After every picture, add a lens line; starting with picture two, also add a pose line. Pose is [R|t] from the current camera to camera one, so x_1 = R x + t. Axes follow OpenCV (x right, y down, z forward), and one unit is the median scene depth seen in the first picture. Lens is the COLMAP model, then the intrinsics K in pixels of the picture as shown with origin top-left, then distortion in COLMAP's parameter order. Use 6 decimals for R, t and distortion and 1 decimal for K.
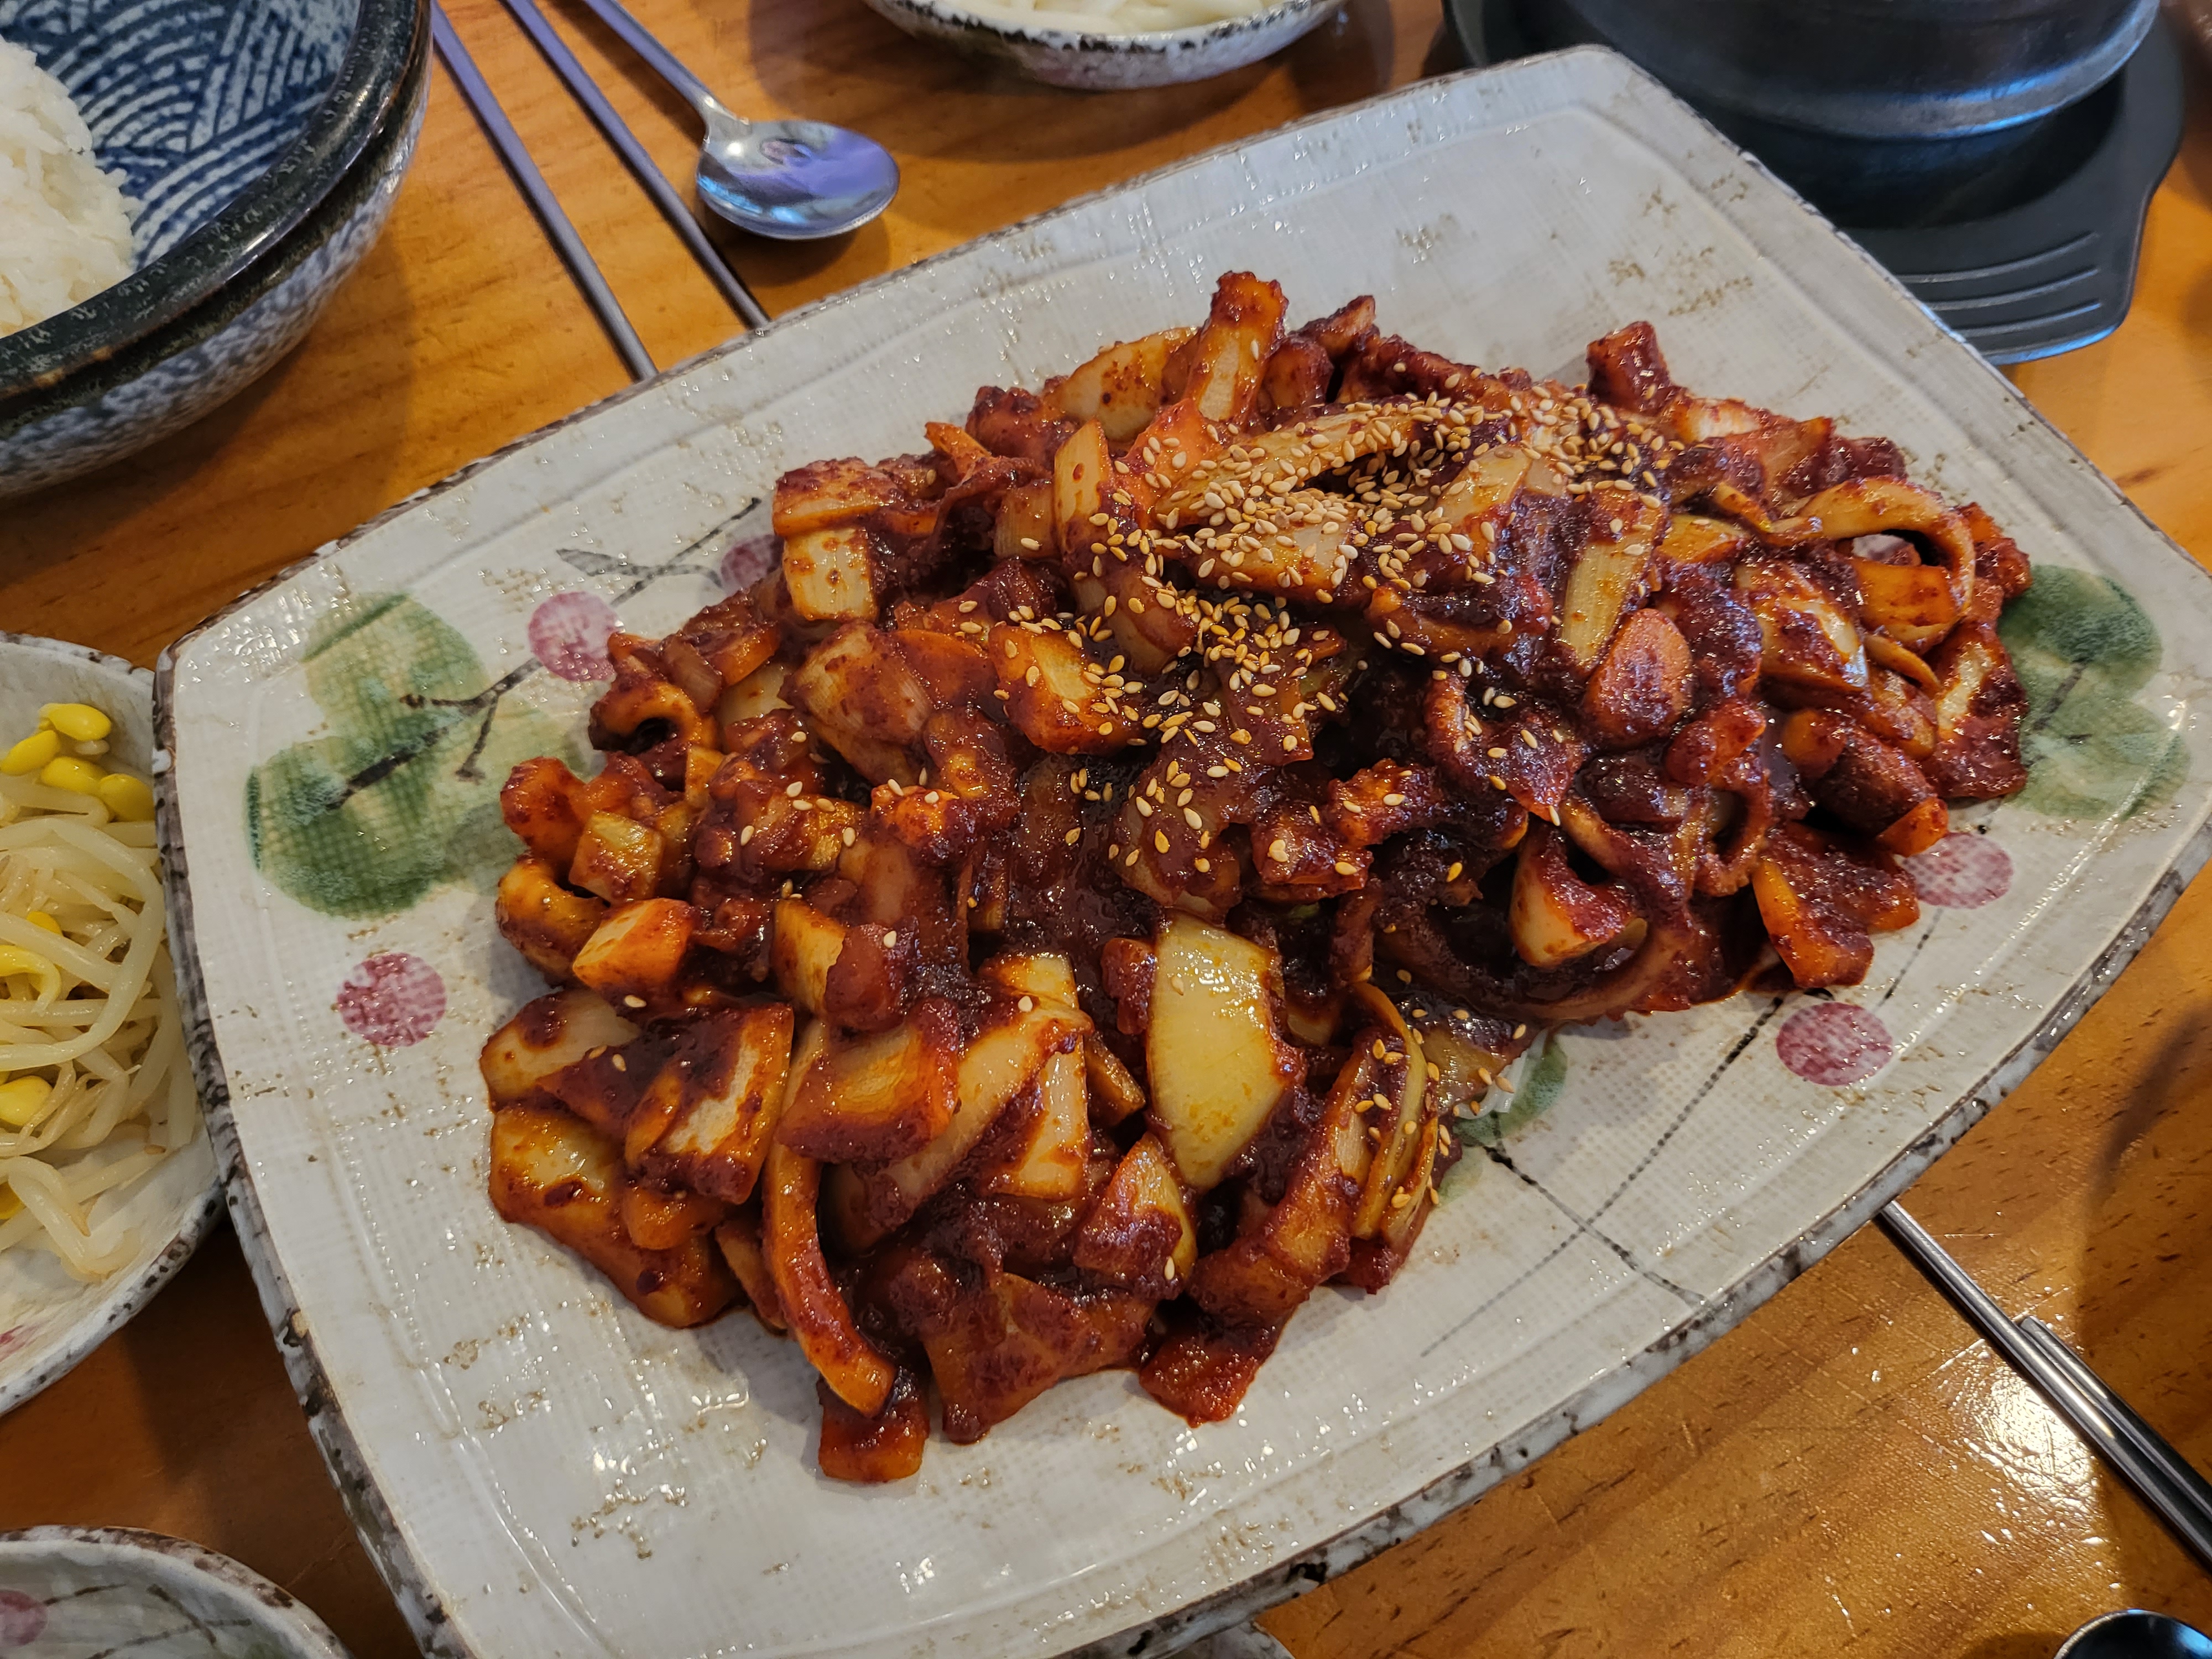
lens RADIAL K [[1721.7, 0, 1116.5], [0, 1721.7, 812.4], [0, 0, 1]] dist [-0.049021, 0.094755]
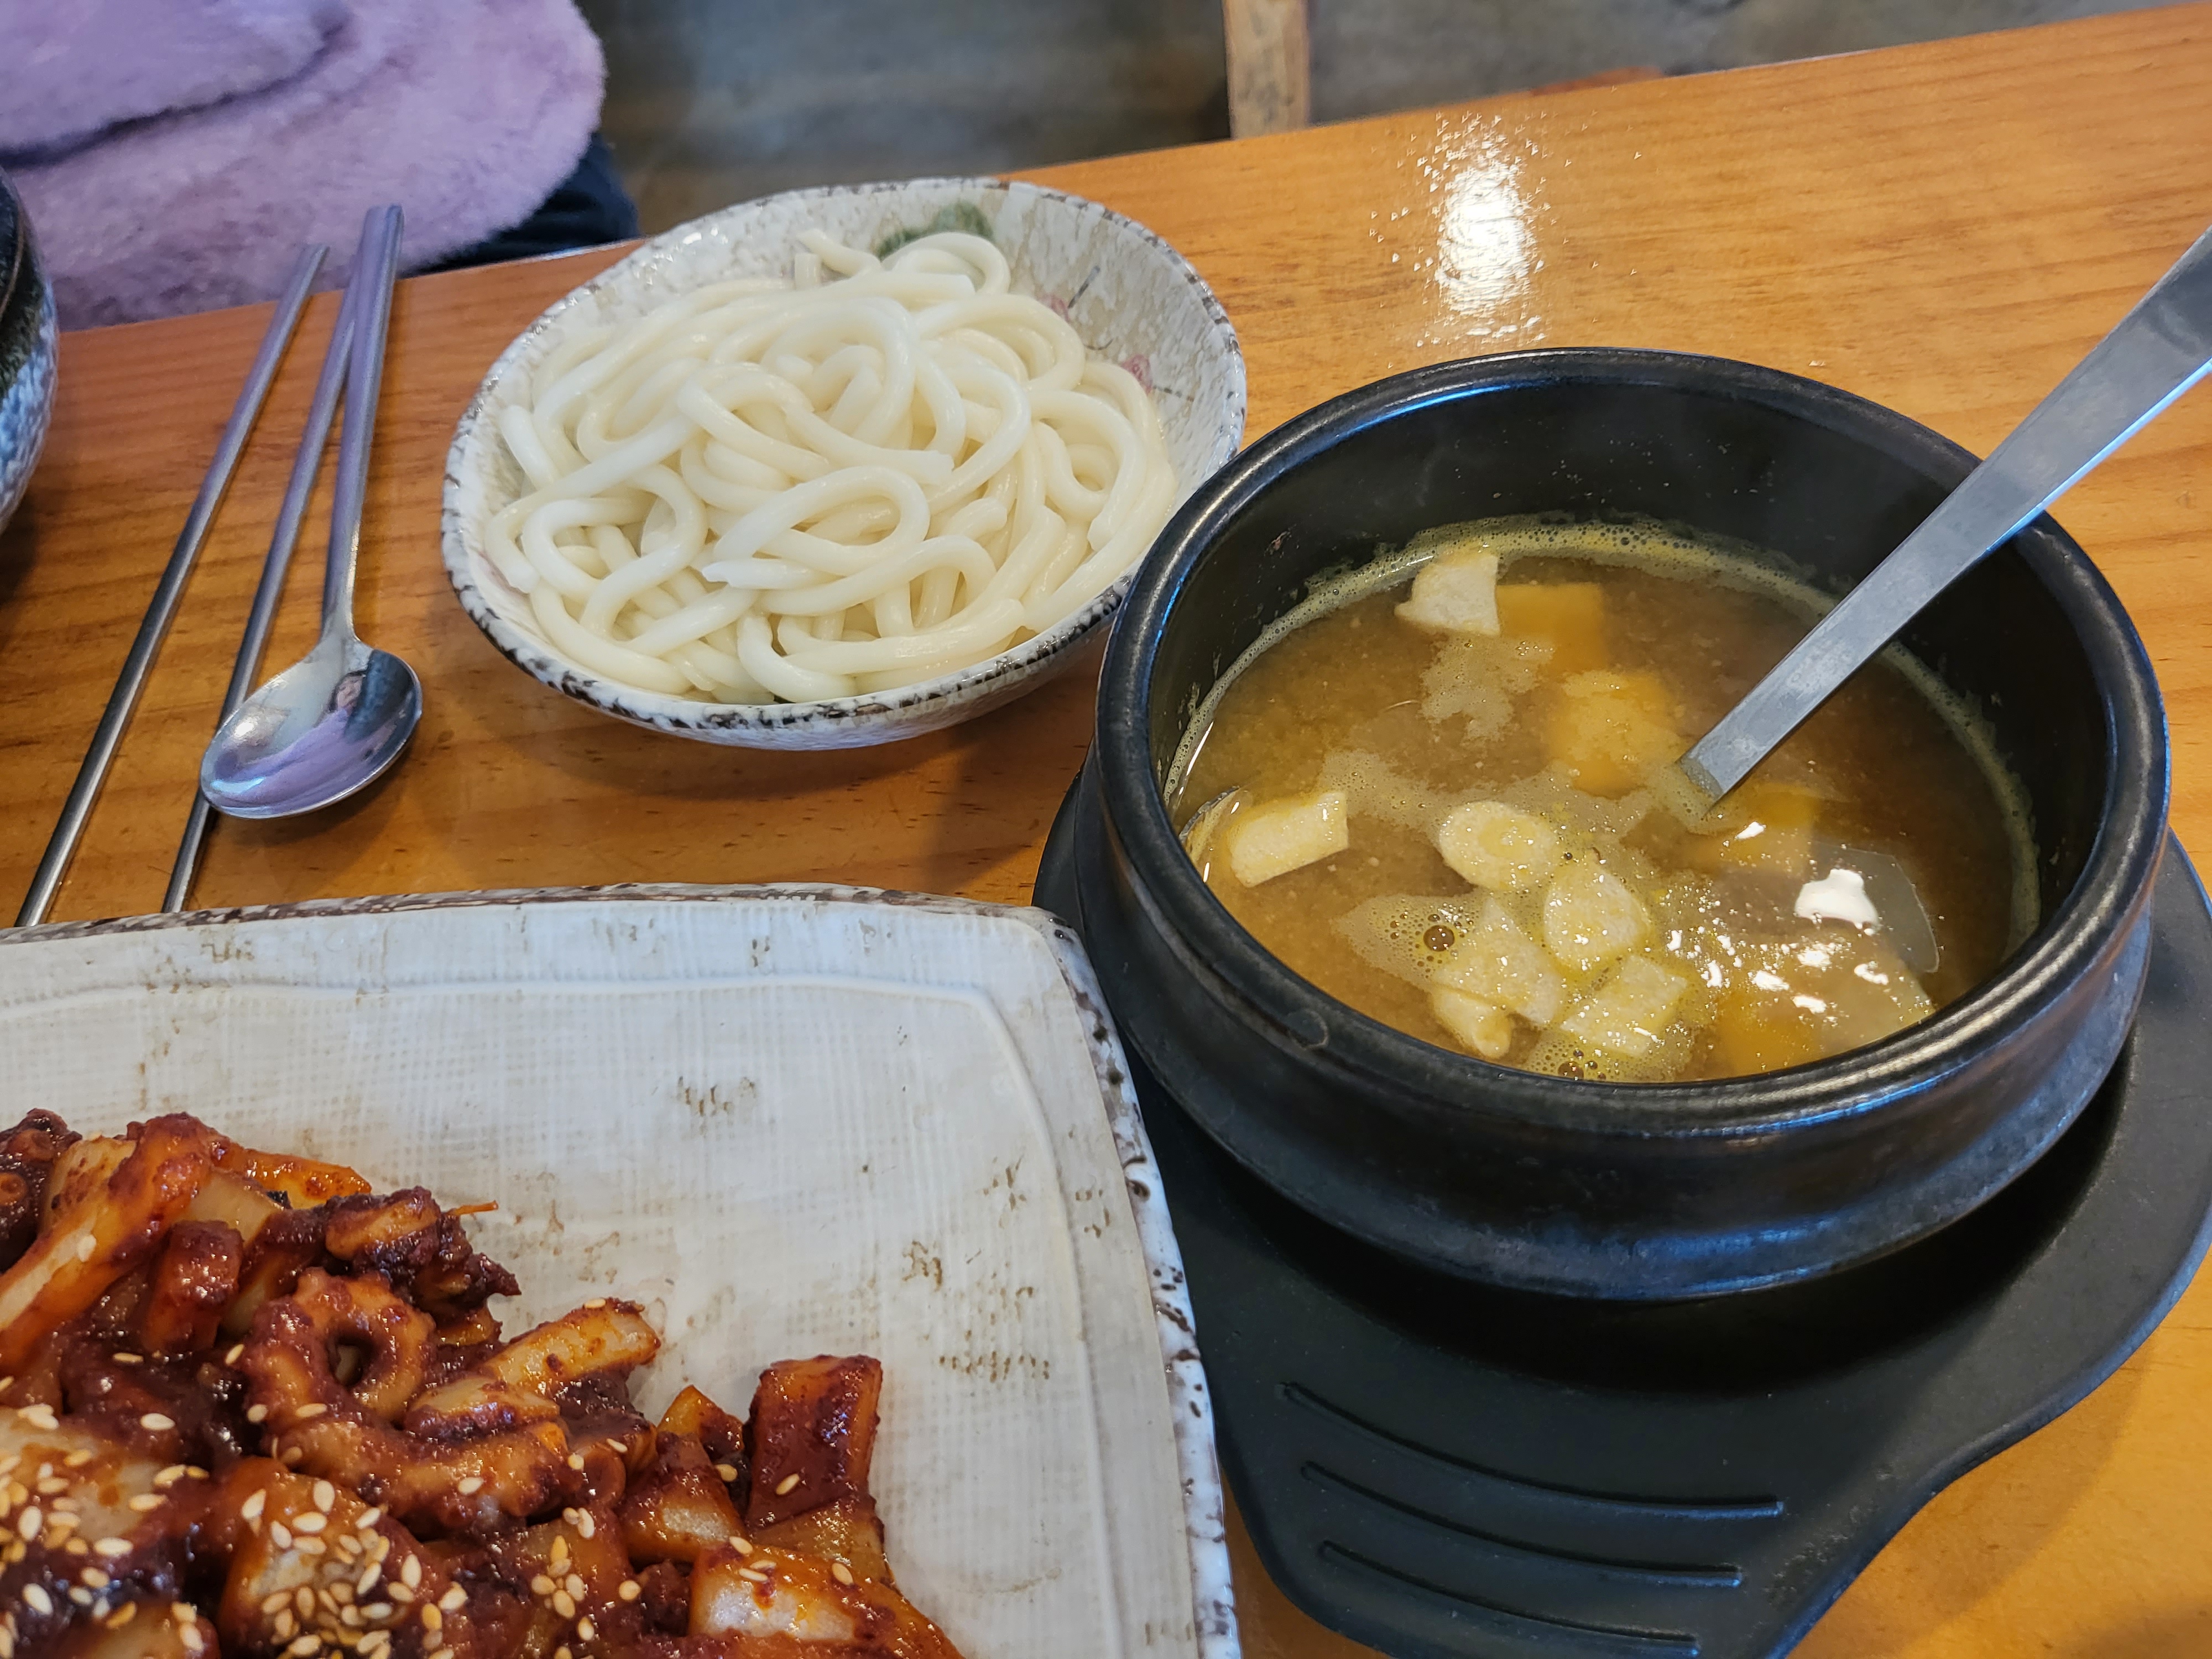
lens RADIAL K [[1731.9, 0, 1106.0], [0, 1731.9, 829.5], [0, 0, 1]] dist [-0.075162, 0.092694]
pose [[0.867242, 0.306130, -0.392652, 0.752920], [-0.359989, 0.930345, -0.069758, -0.600262], [0.343947, 0.201847, 0.917038, 0.527359]]
